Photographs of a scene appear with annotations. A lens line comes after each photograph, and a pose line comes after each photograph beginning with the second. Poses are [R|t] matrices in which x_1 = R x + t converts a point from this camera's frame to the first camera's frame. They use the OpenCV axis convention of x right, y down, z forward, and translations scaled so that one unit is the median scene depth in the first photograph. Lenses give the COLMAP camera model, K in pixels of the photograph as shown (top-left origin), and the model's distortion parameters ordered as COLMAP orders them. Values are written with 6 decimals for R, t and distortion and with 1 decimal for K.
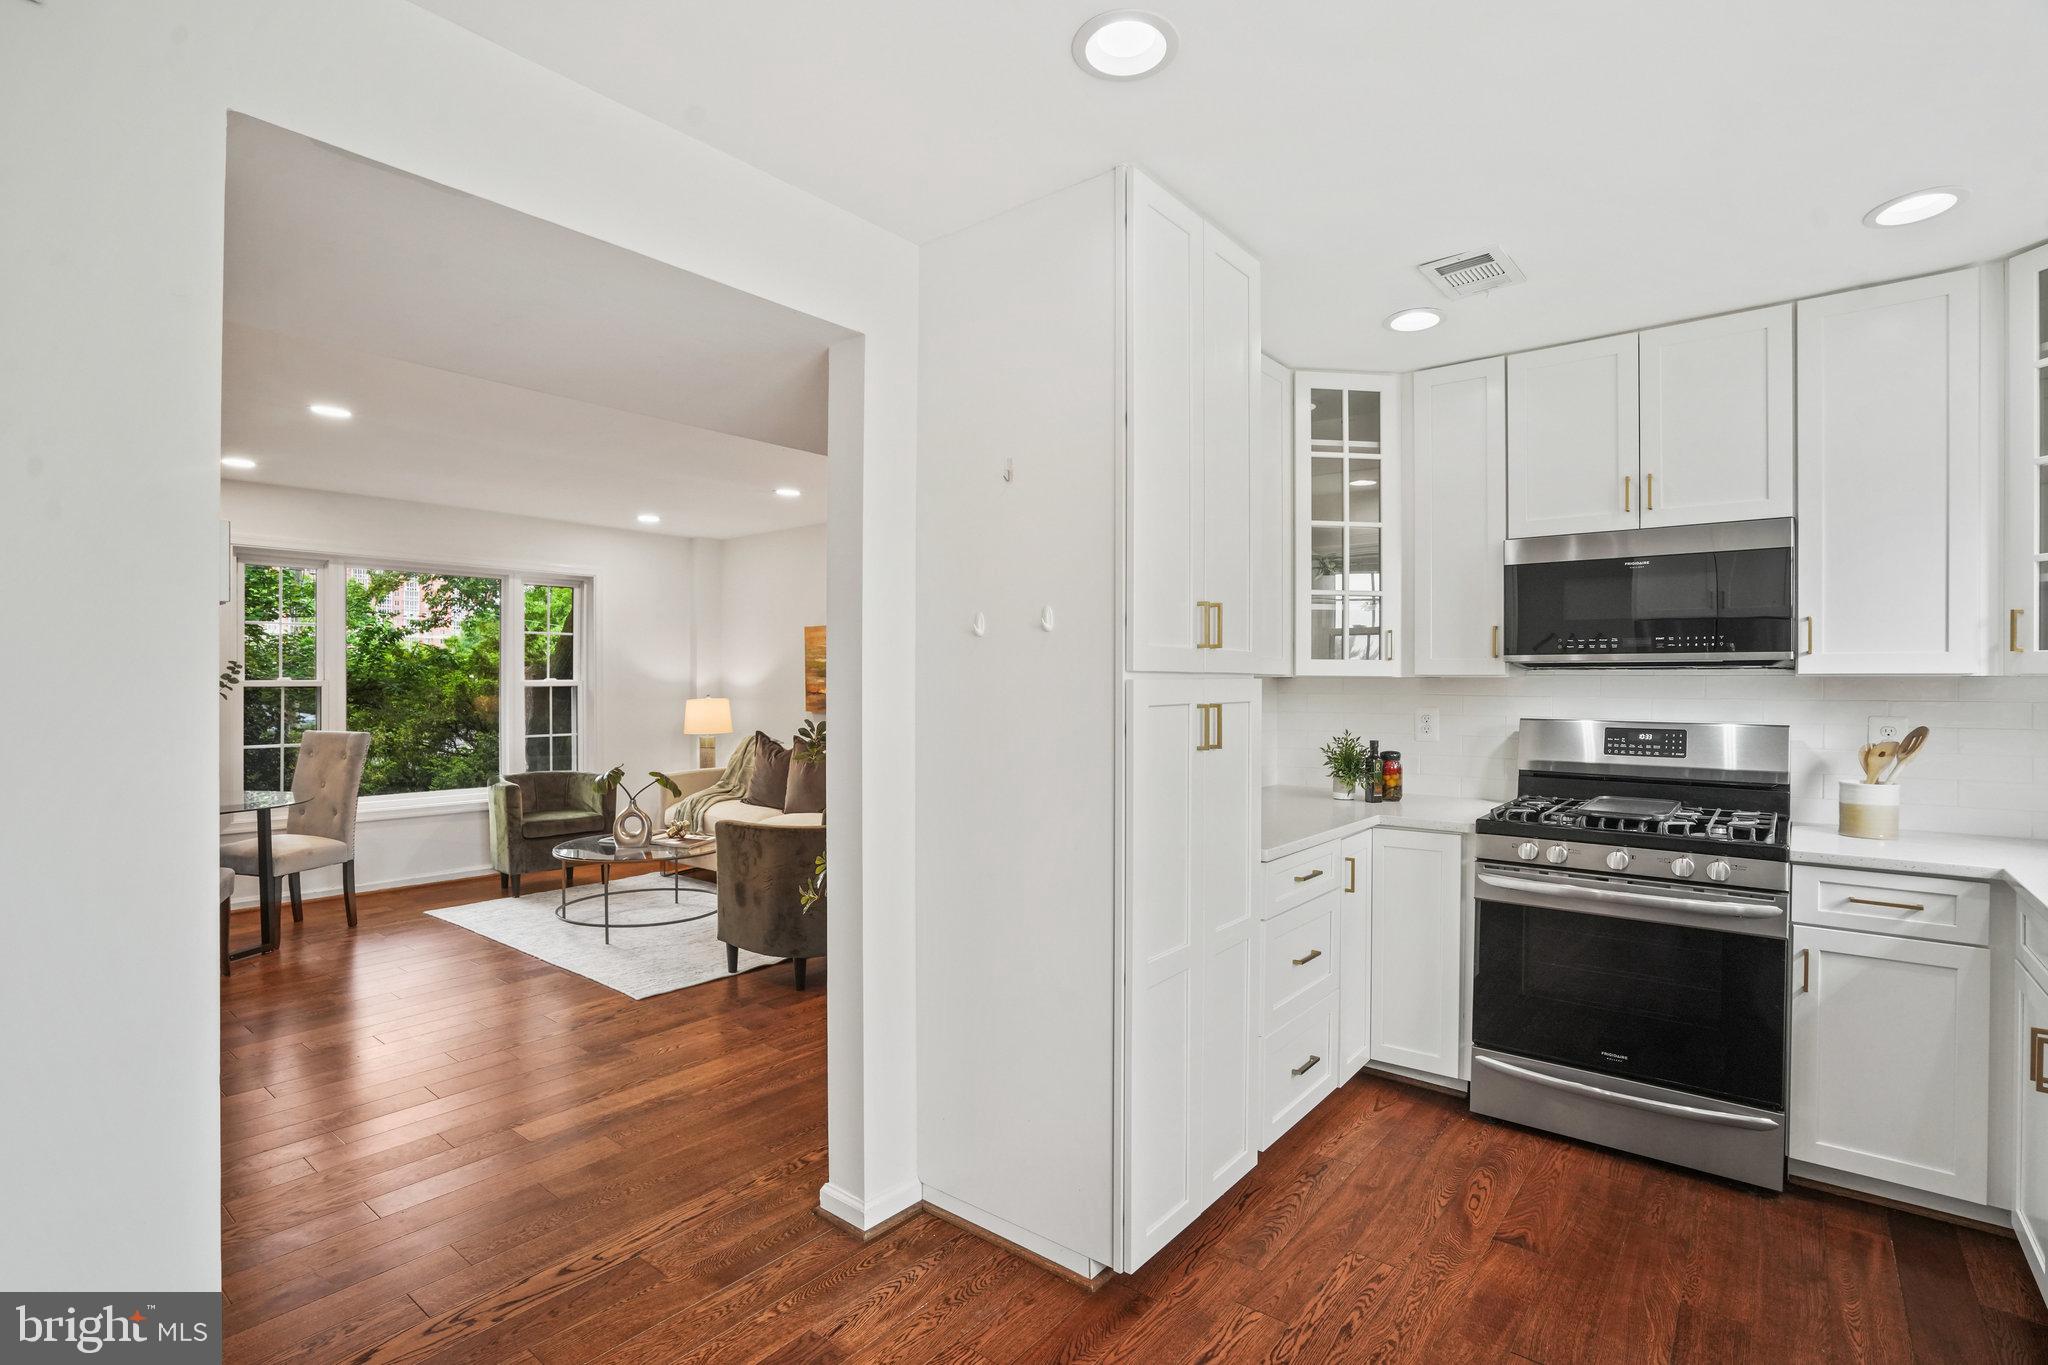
lens RADIAL K [[969.4, 0, 1014.1], [0, 969.4, 685.2], [0, 0, 1]] dist [-0.037825, 0.011283]
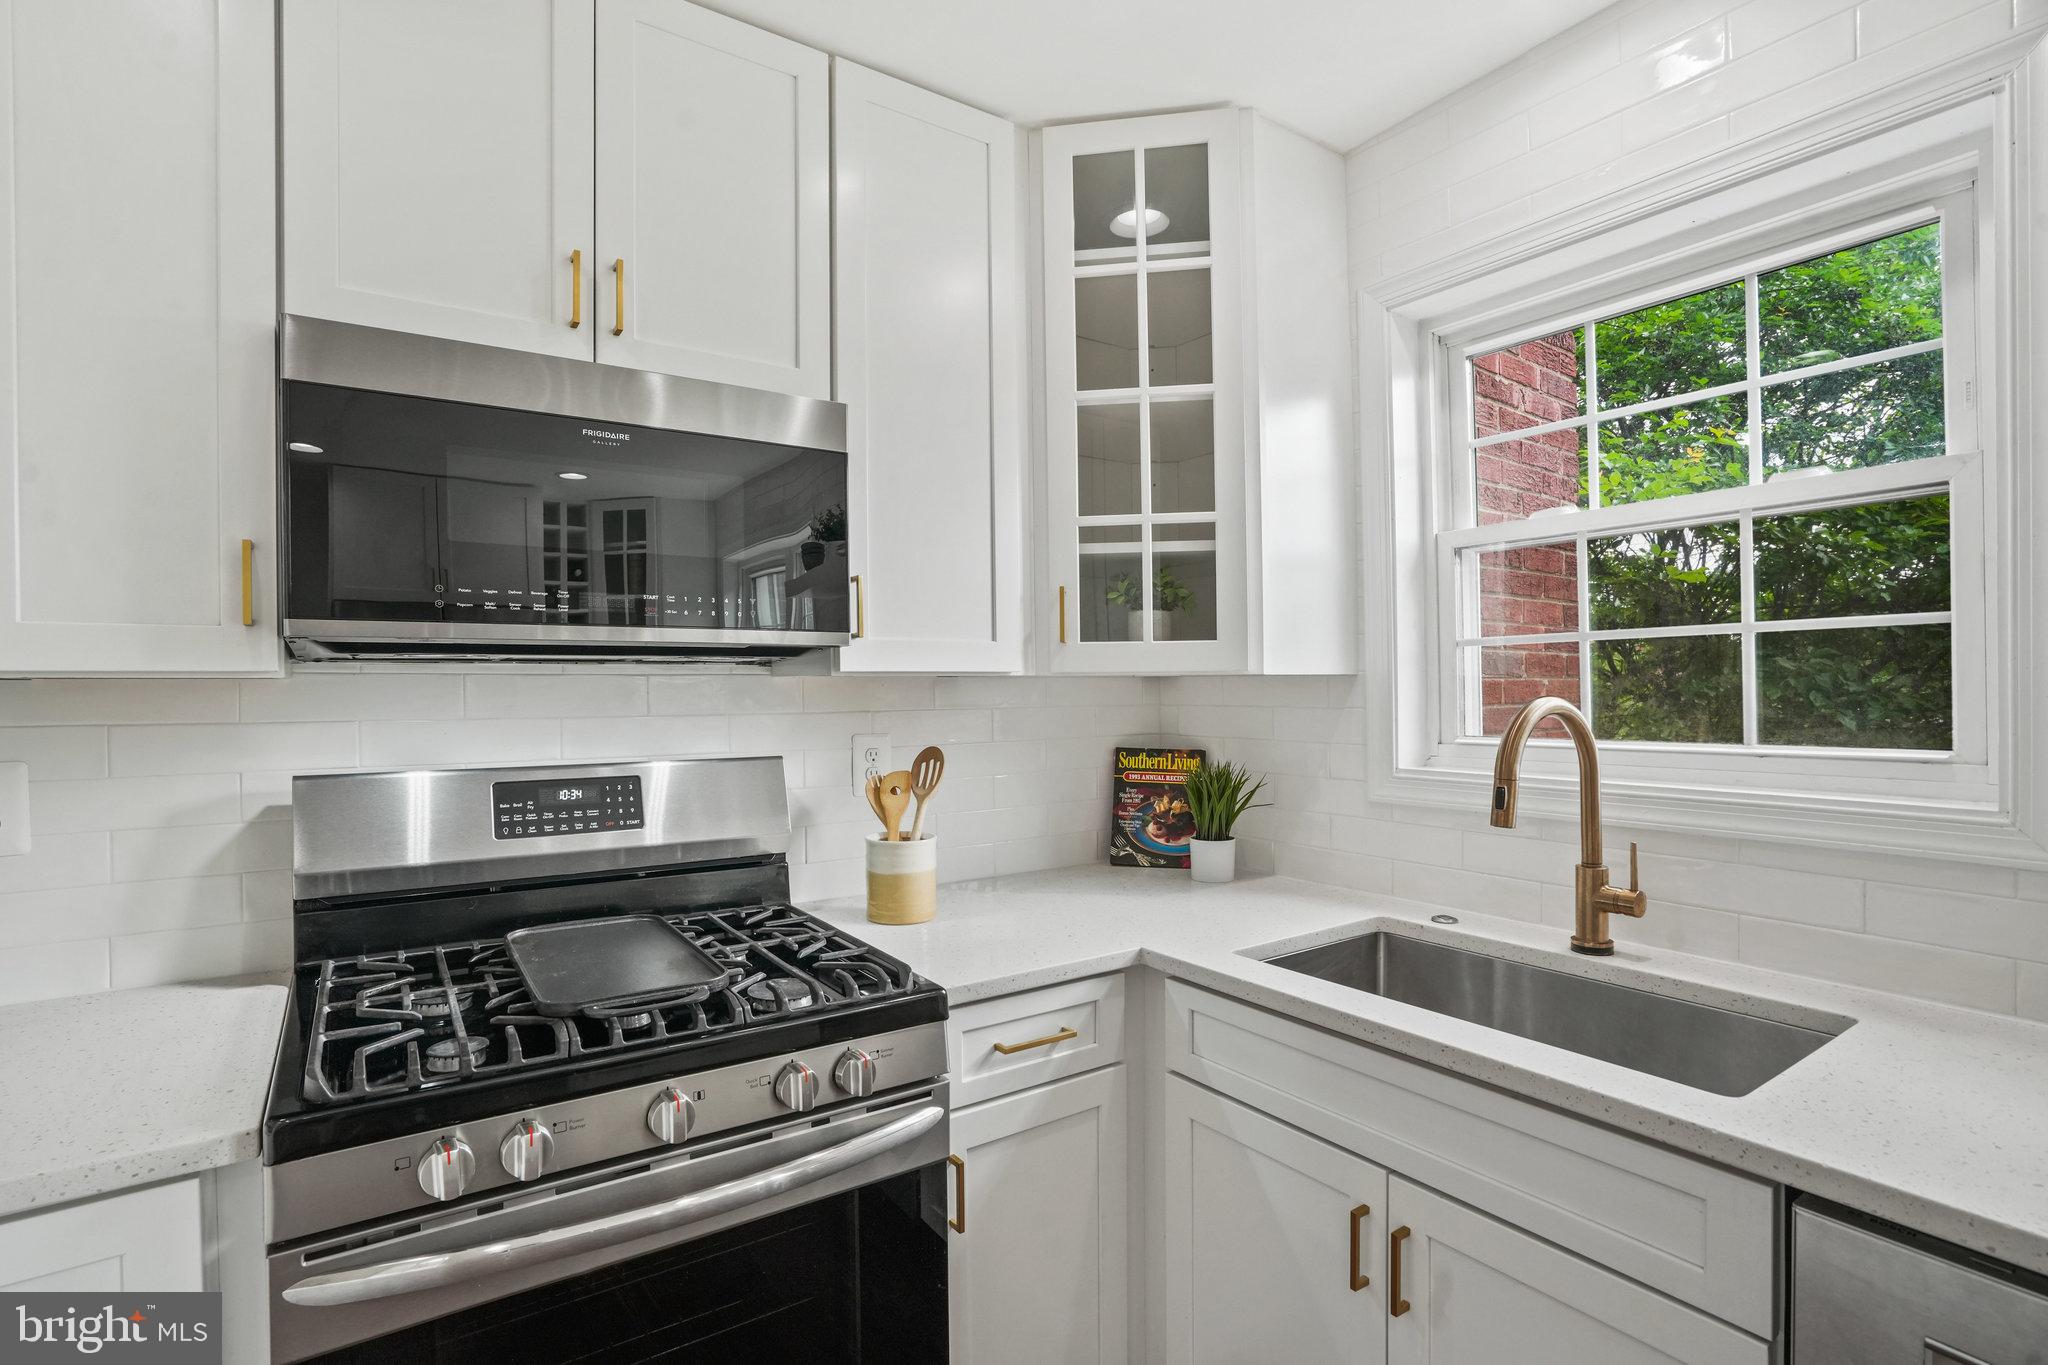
lens RADIAL K [[969.4, 0, 1027.0], [0, 969.4, 700.8], [0, 0, 1]] dist [-0.037825, 0.011283]
pose [[0.273148, -0.019672, 0.961771, 0.266993], [0.009509, 0.999797, 0.017750, -0.003545], [-0.961925, 0.004297, 0.273279, 0.712878]]
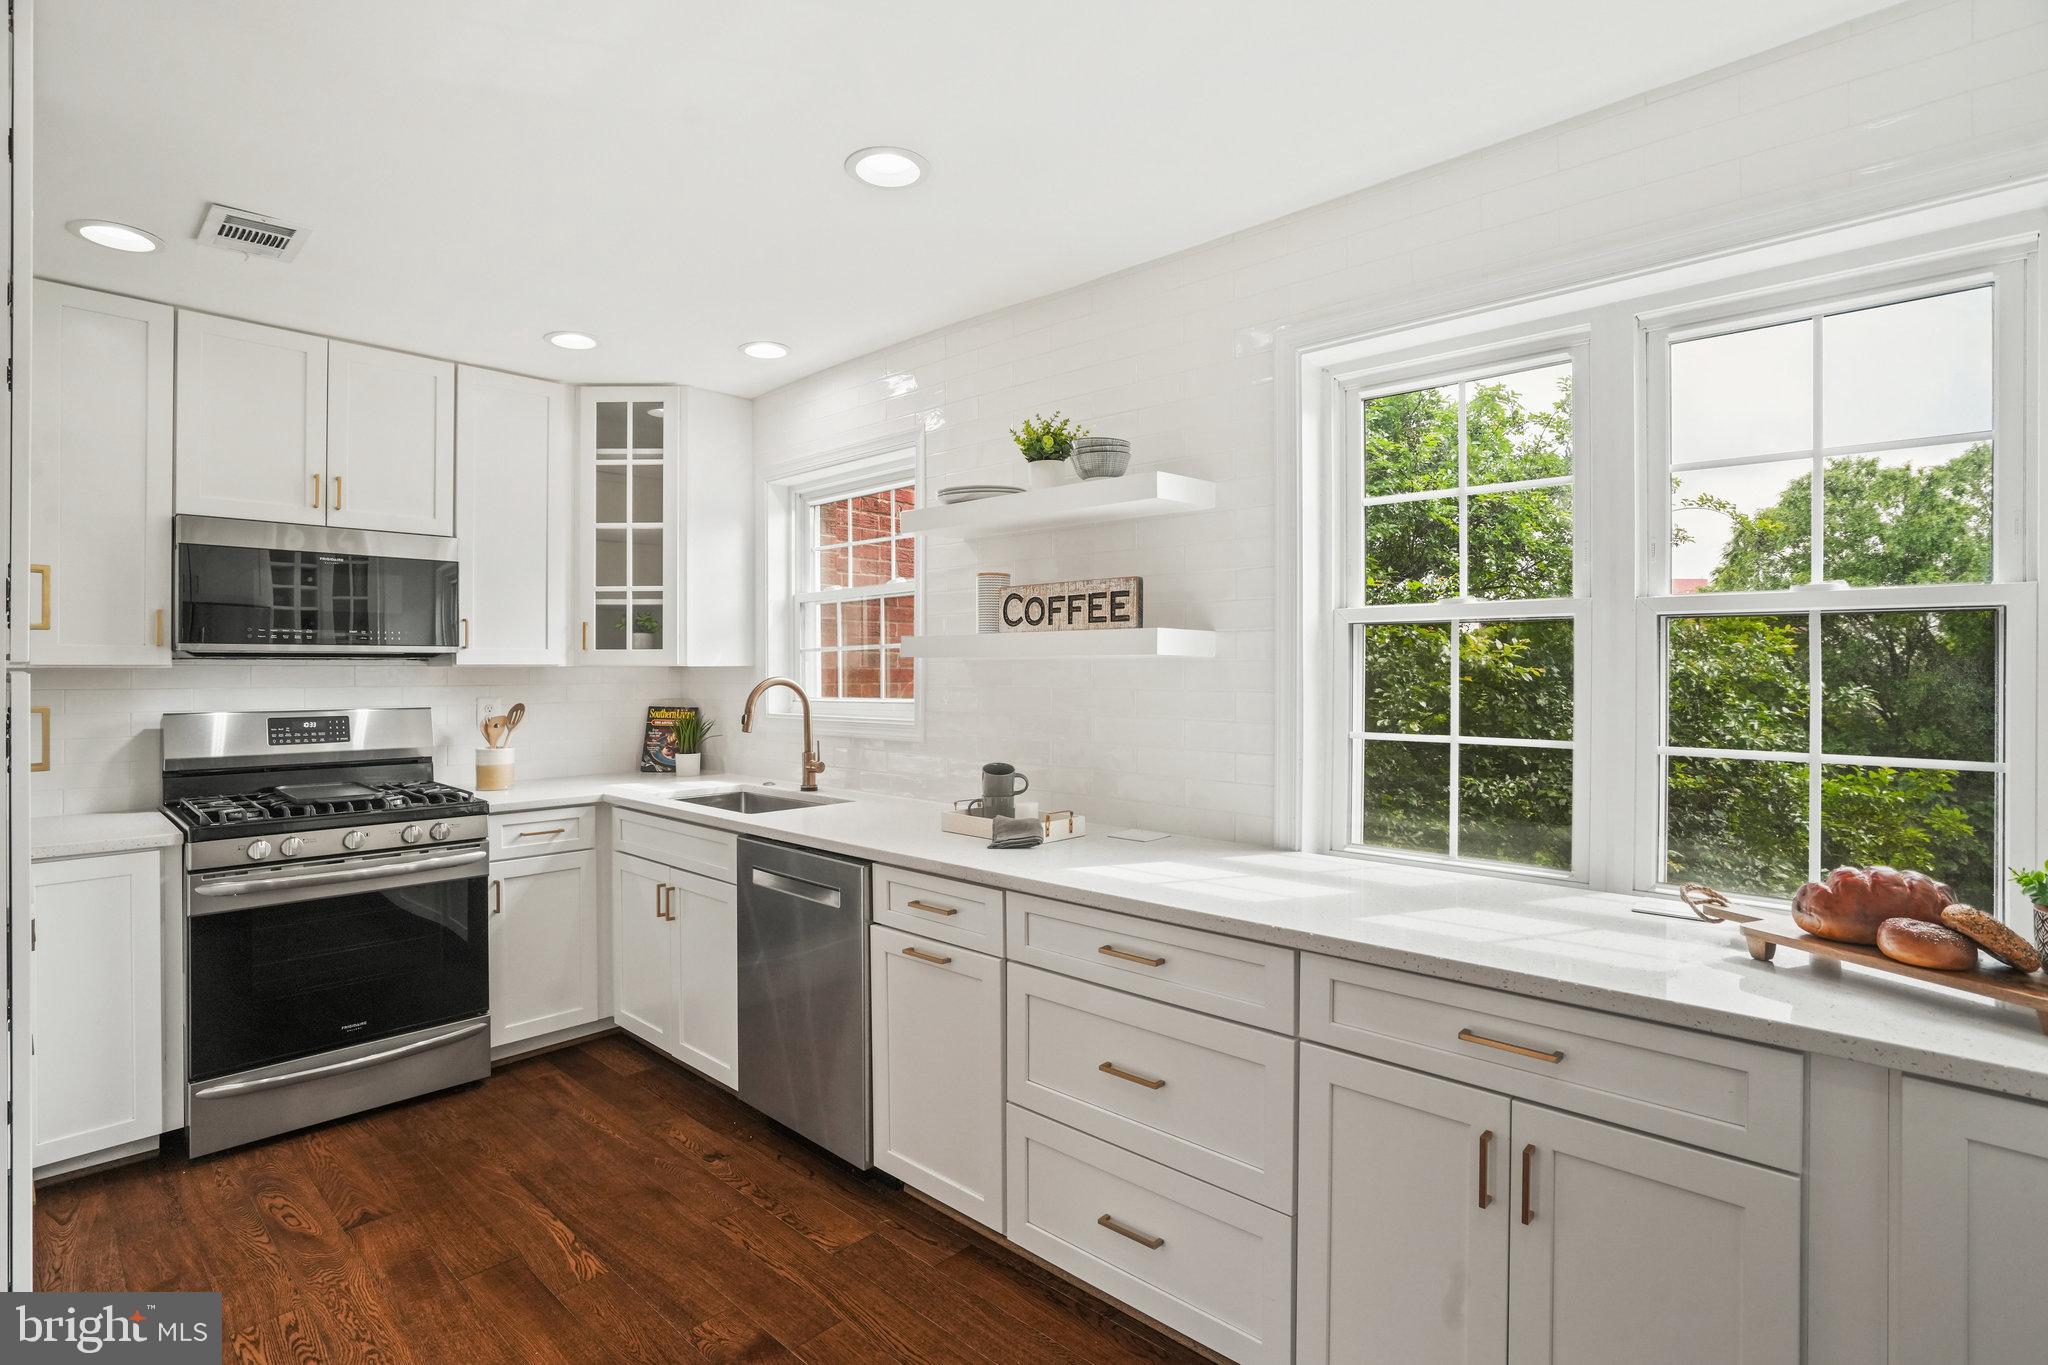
lens RADIAL K [[969.4, 0, 1015.1], [0, 969.4, 661.6], [0, 0, 1]] dist [-0.037825, 0.011283]
pose [[0.067540, 0.003755, 0.997710, -0.366393], [0.006907, 0.999967, -0.004231, -0.005629], [-0.997693, 0.007177, 0.067512, 0.187763]]
